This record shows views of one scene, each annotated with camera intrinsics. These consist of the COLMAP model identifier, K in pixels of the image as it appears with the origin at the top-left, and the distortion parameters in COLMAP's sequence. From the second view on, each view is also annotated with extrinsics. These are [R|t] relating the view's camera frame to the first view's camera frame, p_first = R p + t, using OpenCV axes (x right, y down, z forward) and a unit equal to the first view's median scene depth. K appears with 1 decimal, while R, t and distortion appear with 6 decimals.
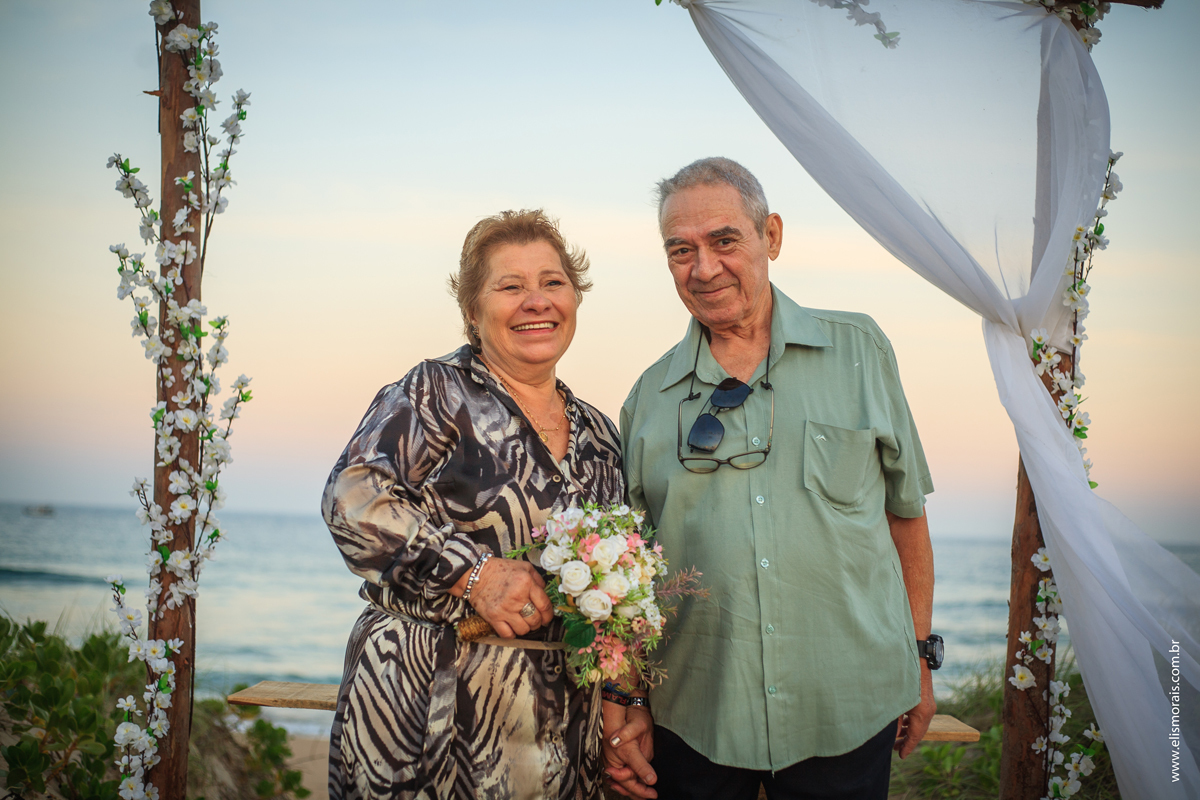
lens RADIAL K [[1712.8, 0, 592.6], [0, 1712.8, 430.2], [0, 0, 1]] dist [-0.085549, -0.177802]
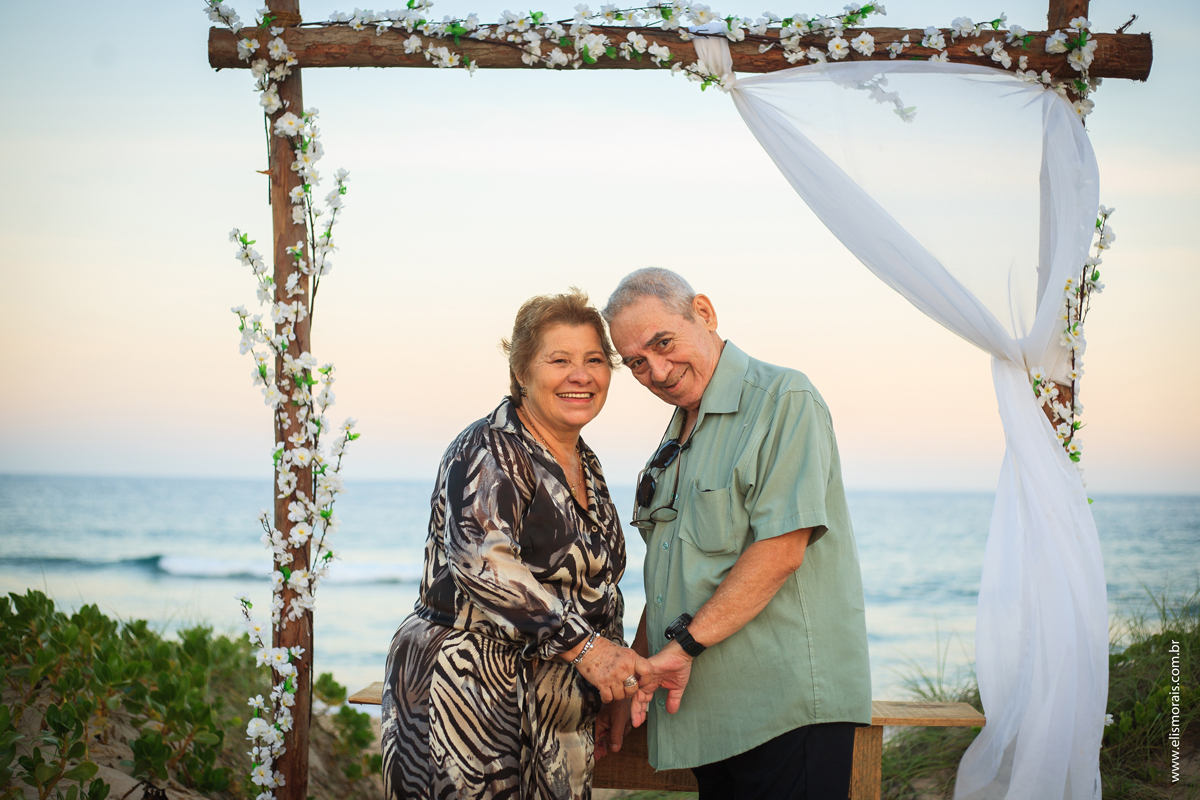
lens RADIAL K [[1830.9, 0, 599.2], [0, 1830.9, 412.0], [0, 0, 1]] dist [-0.105725, -0.069763]
pose [[0.999174, -0.019560, -0.035611, 0.007925], [0.020146, 0.999666, 0.016173, -0.052643], [0.035283, -0.016877, 0.999235, -0.229968]]
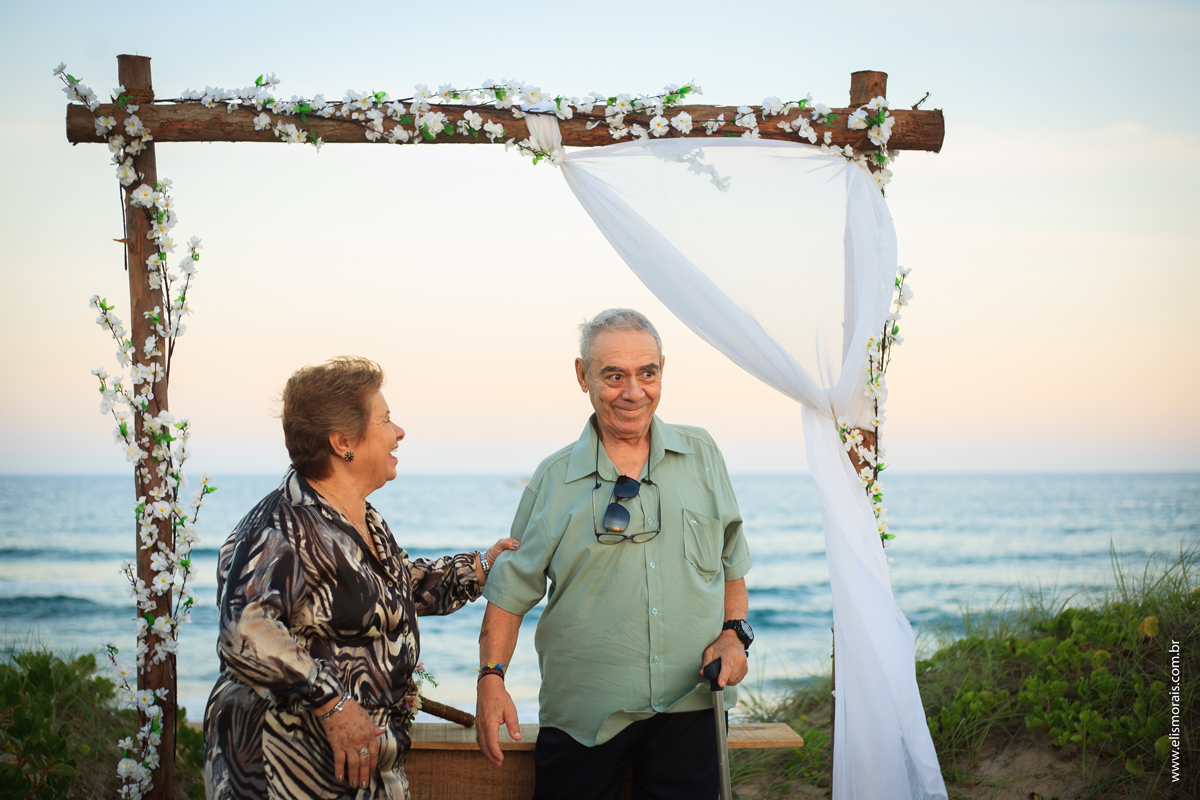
lens RADIAL K [[1857.9, 0, 600.8], [0, 1857.9, 407.4], [0, 0, 1]] dist [-0.105199, -0.087580]
pose [[0.997104, -0.036560, 0.066682, -0.009616], [0.035048, 0.999105, 0.023698, -0.100058], [-0.067489, -0.021292, 0.997493, -0.344087]]
